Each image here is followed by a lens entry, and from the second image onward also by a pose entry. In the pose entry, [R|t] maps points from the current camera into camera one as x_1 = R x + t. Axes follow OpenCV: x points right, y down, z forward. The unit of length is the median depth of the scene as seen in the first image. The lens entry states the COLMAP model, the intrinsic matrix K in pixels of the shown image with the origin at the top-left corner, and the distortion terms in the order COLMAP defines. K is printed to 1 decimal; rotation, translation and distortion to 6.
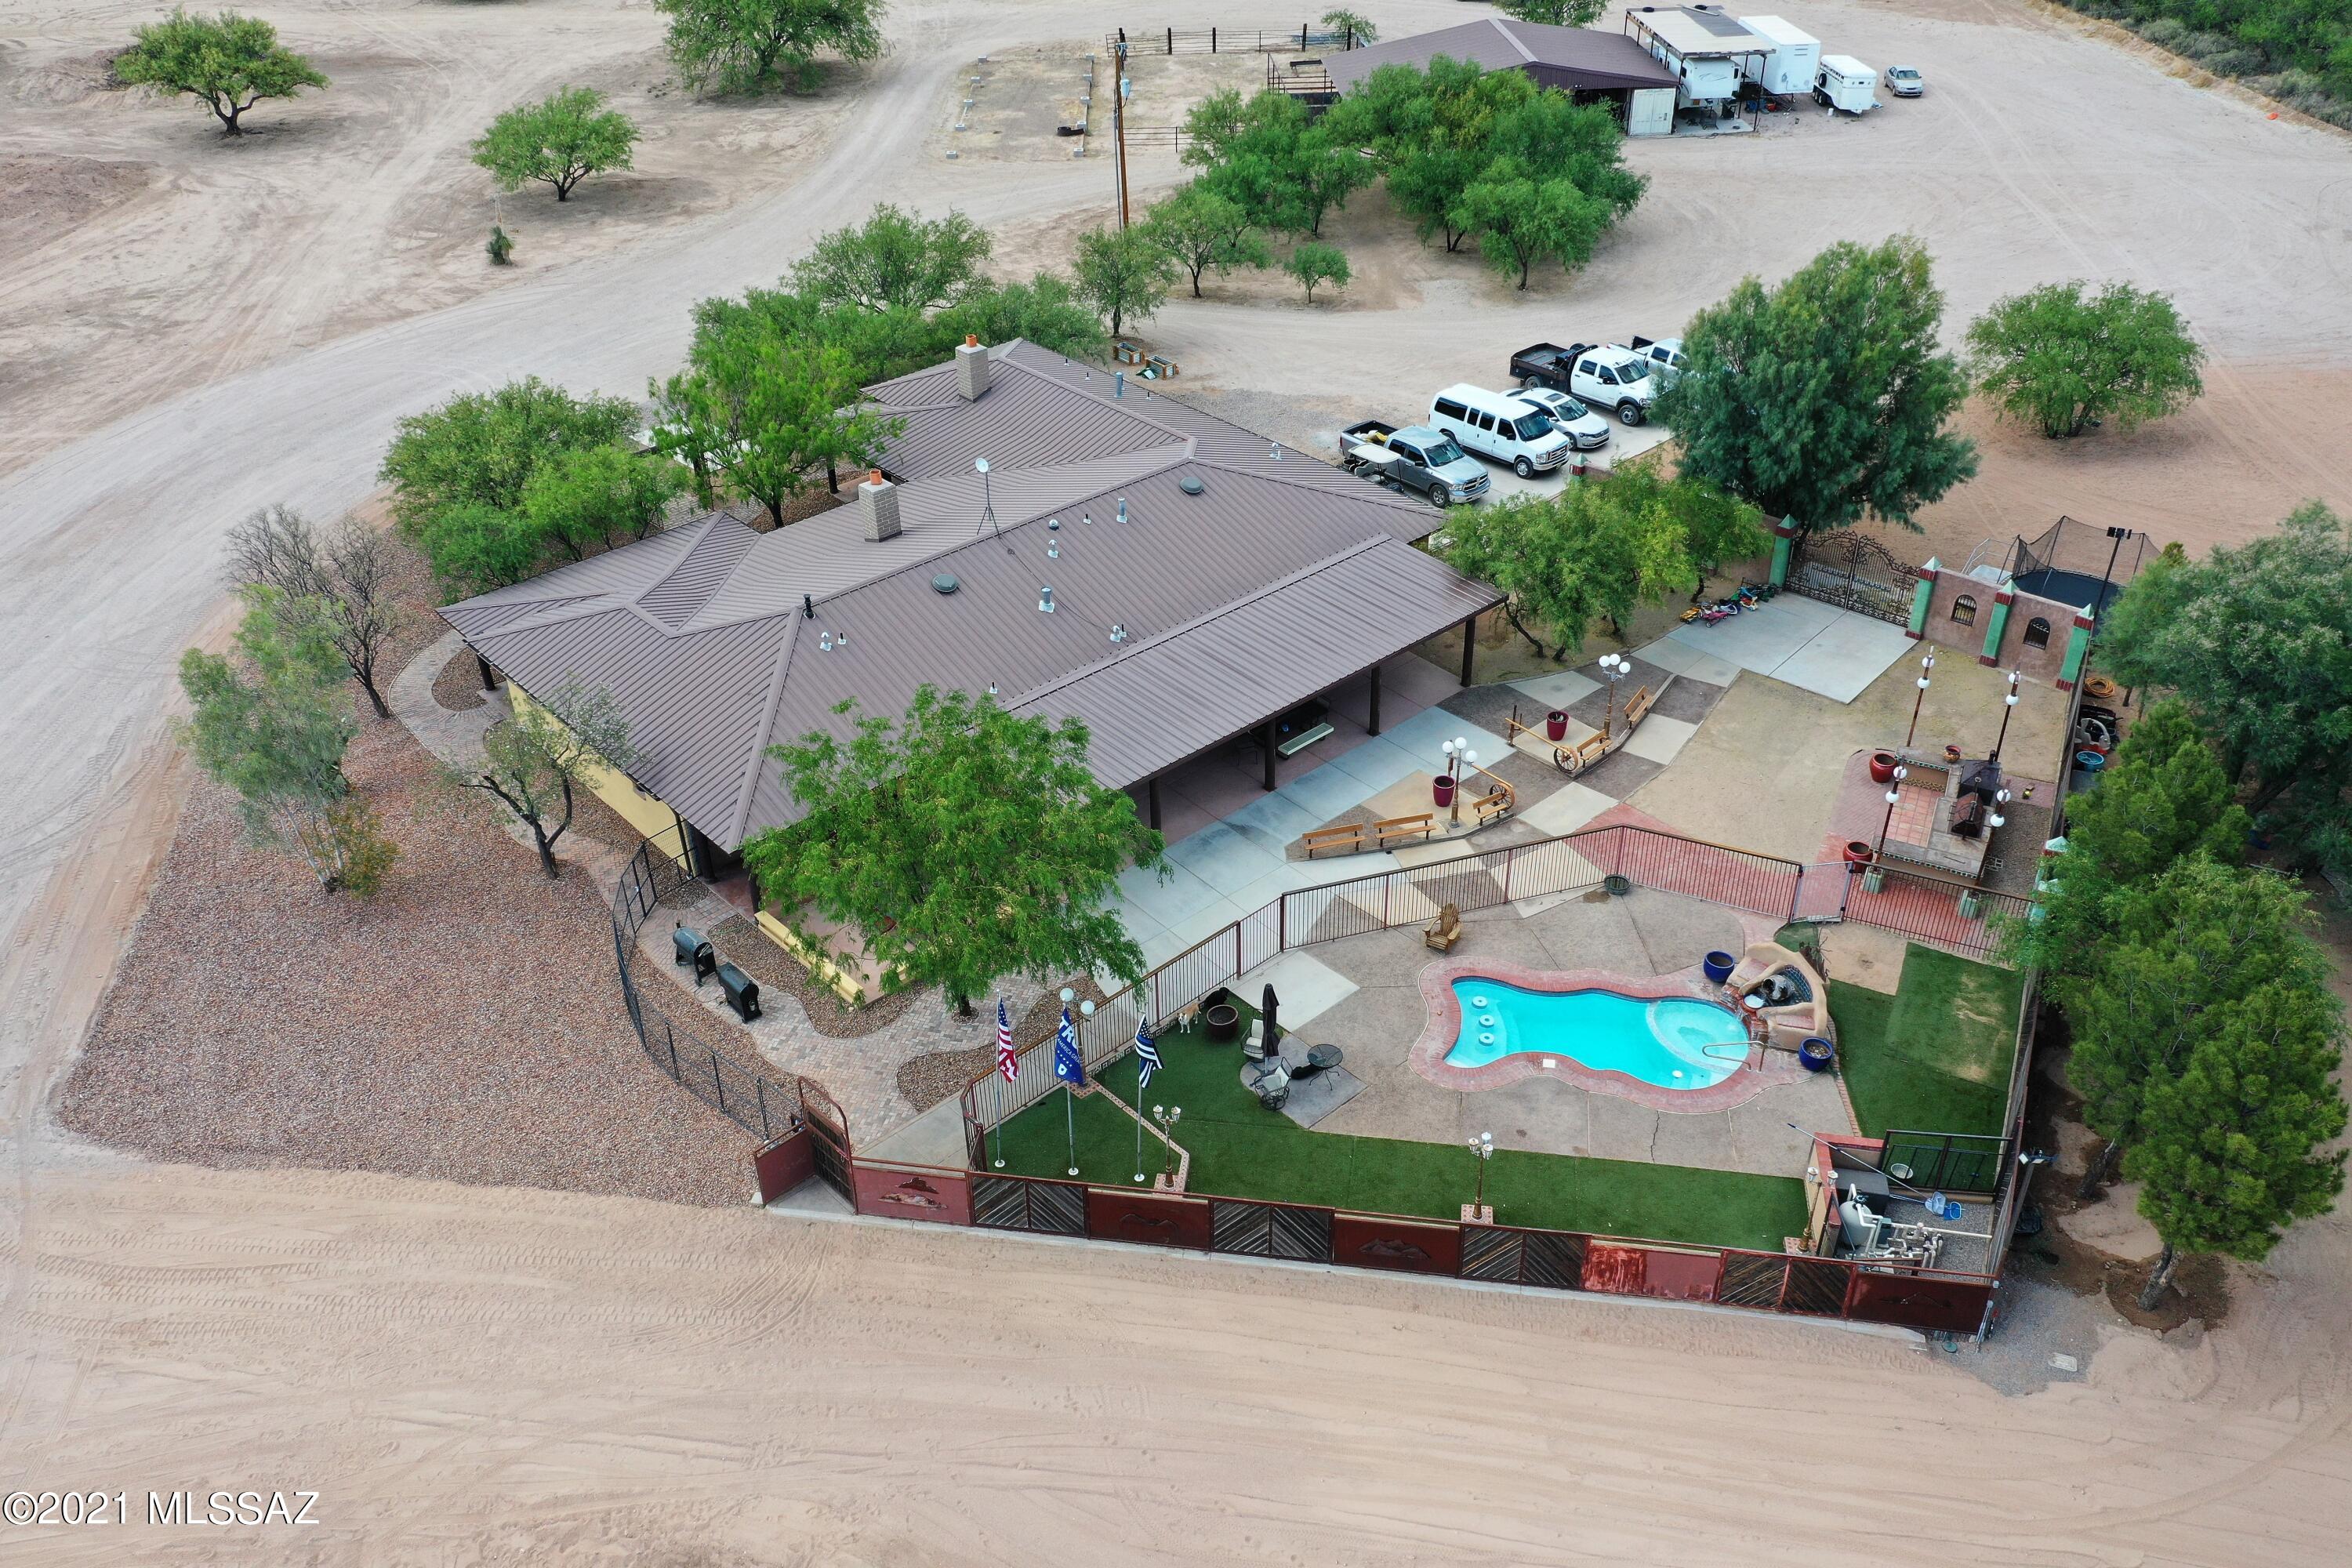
lens RADIAL K [[1890.3, 0, 1184.1], [0, 1890.3, 780.8], [0, 0, 1]] dist [0.015219, 0.011387]
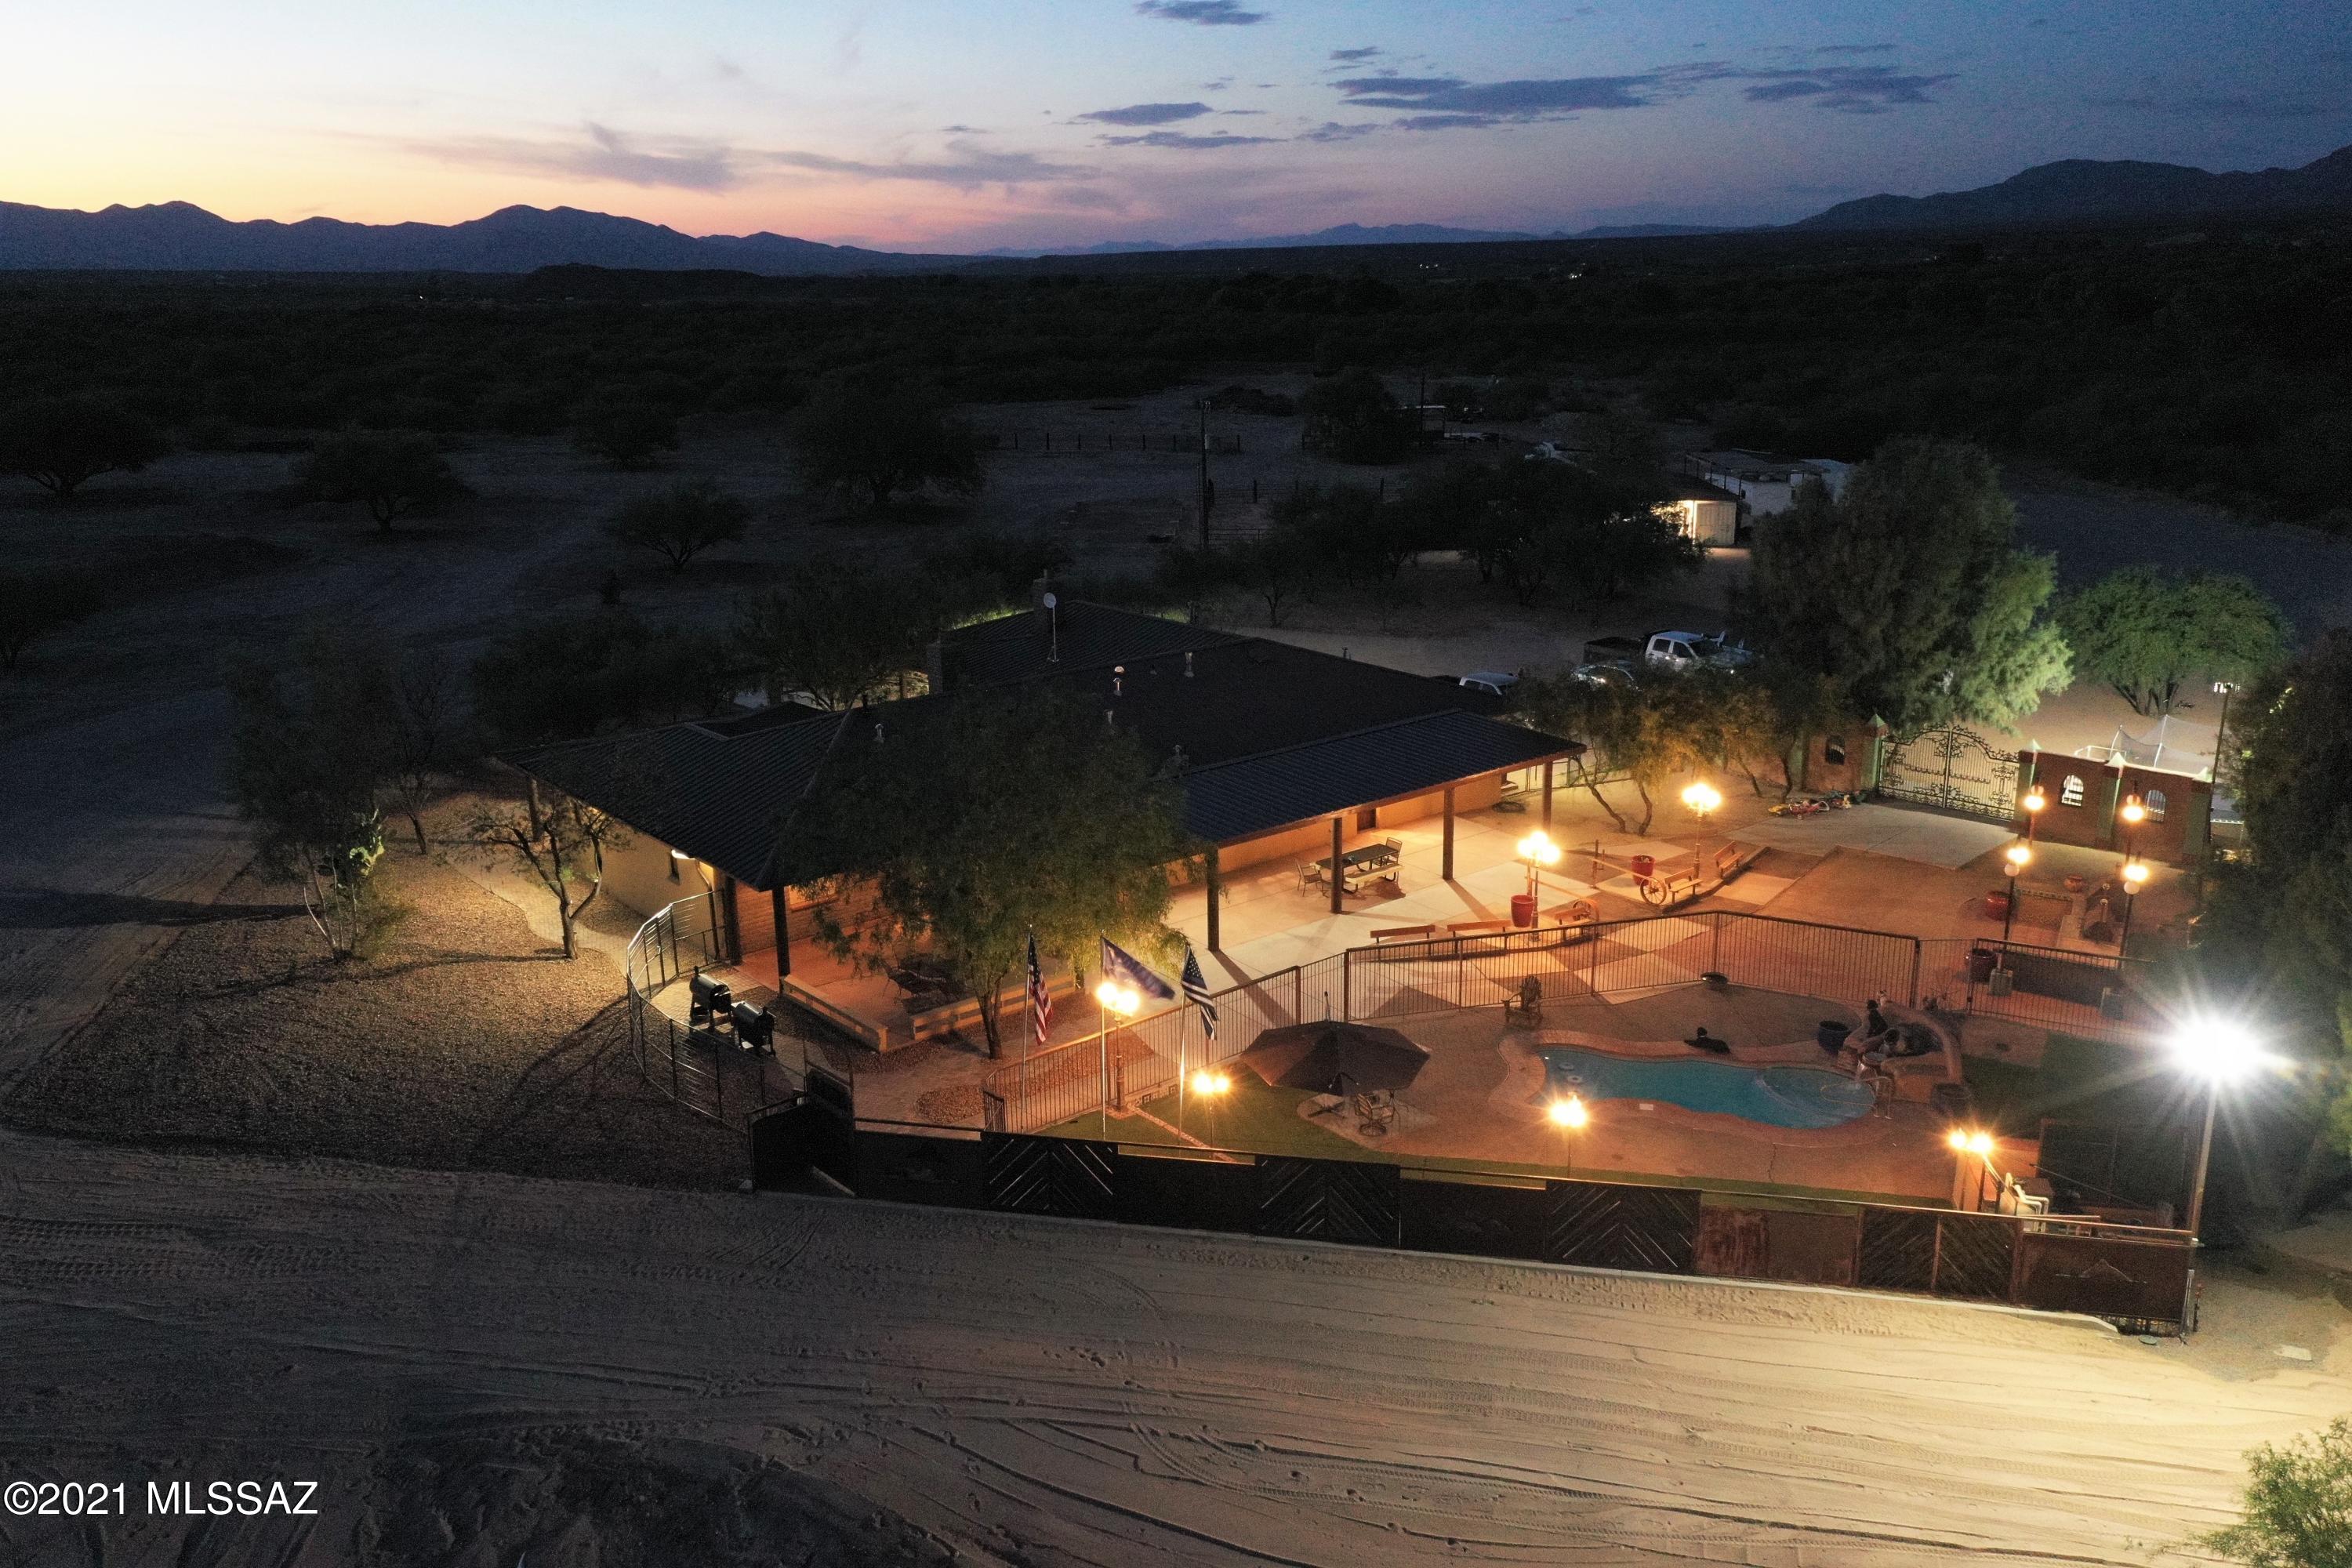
lens RADIAL K [[1892.2, 0, 1176.0], [0, 1892.2, 784.0], [0, 0, 1]] dist [0.013593, 0.015176]
pose [[0.998556, 0.019506, -0.050051, 0.011118], [-0.033995, 0.950889, -0.307660, 0.224439], [0.041592, 0.308917, 0.950179, 0.078633]]
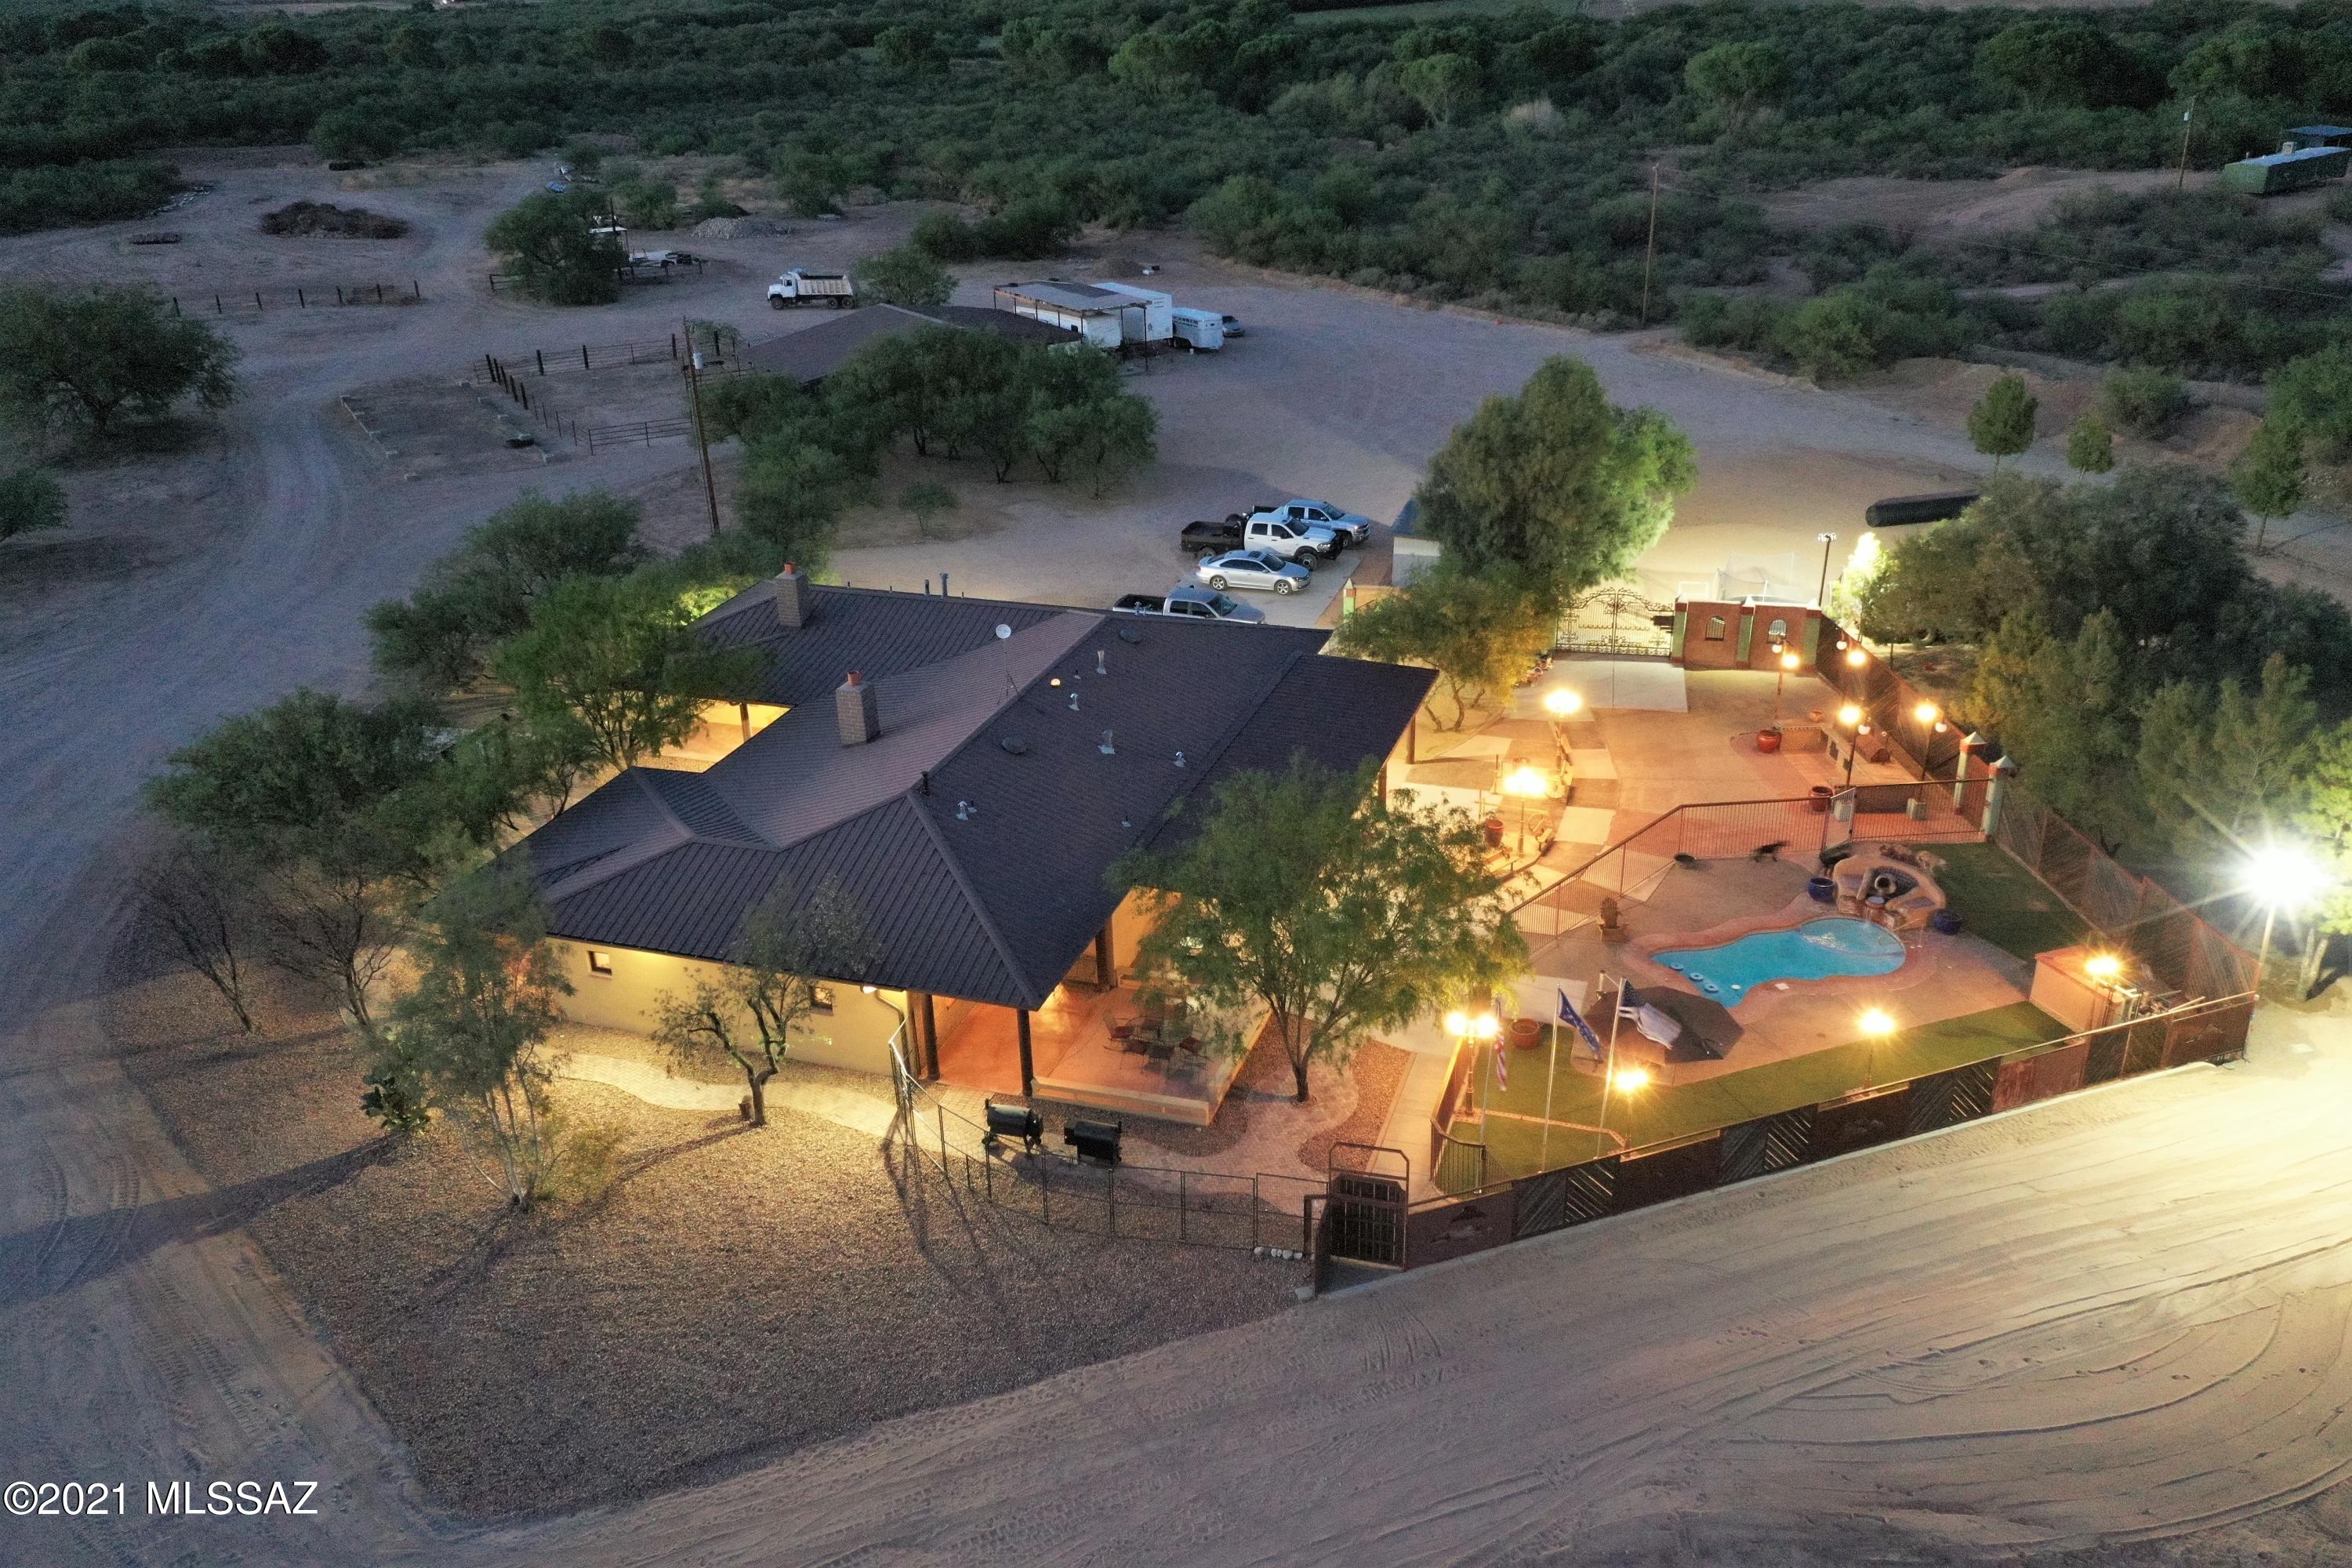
lens RADIAL K [[1890.7, 0, 1176.0], [0, 1890.7, 784.0], [0, 0, 1]] dist [0.024646, 0.011461]
pose [[0.870083, -0.200334, 0.450357, -0.482956], [0.276691, 0.954654, -0.109902, 0.044897], [-0.407918, 0.220233, 0.886059, 0.086127]]
